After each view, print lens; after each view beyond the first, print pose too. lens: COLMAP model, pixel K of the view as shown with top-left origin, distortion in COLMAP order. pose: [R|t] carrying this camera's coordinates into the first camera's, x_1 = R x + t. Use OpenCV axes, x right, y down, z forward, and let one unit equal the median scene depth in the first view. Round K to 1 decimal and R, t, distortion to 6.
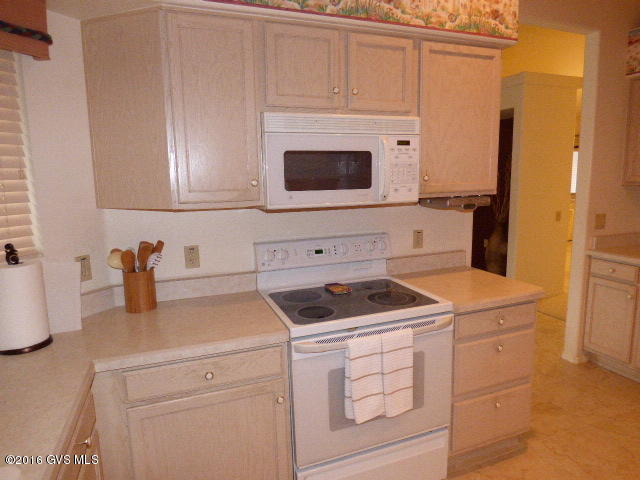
lens RADIAL K [[411.3, 0, 324.3], [0, 411.3, 239.7], [0, 0, 1]] dist [-0.018930, 0.004471]
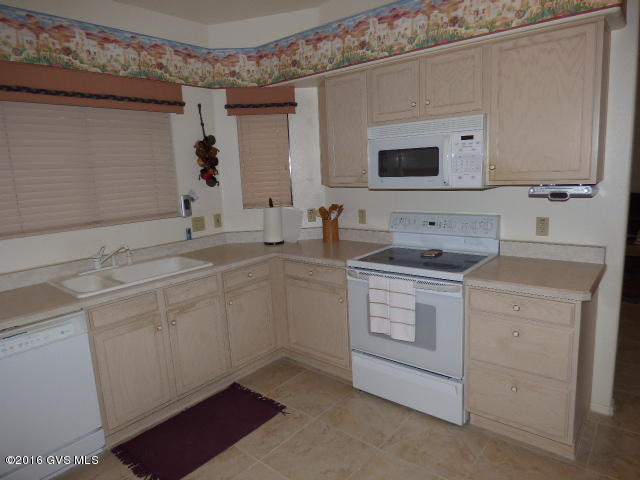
lens RADIAL K [[411.3, 0, 320.4], [0, 411.3, 238.5], [0, 0, 1]] dist [-0.018930, 0.004471]
pose [[0.502834, 0.144398, -0.852237, 1.031877], [-0.099802, 0.989053, 0.108695, -0.034161], [0.858602, 0.030400, 0.511740, 0.038594]]
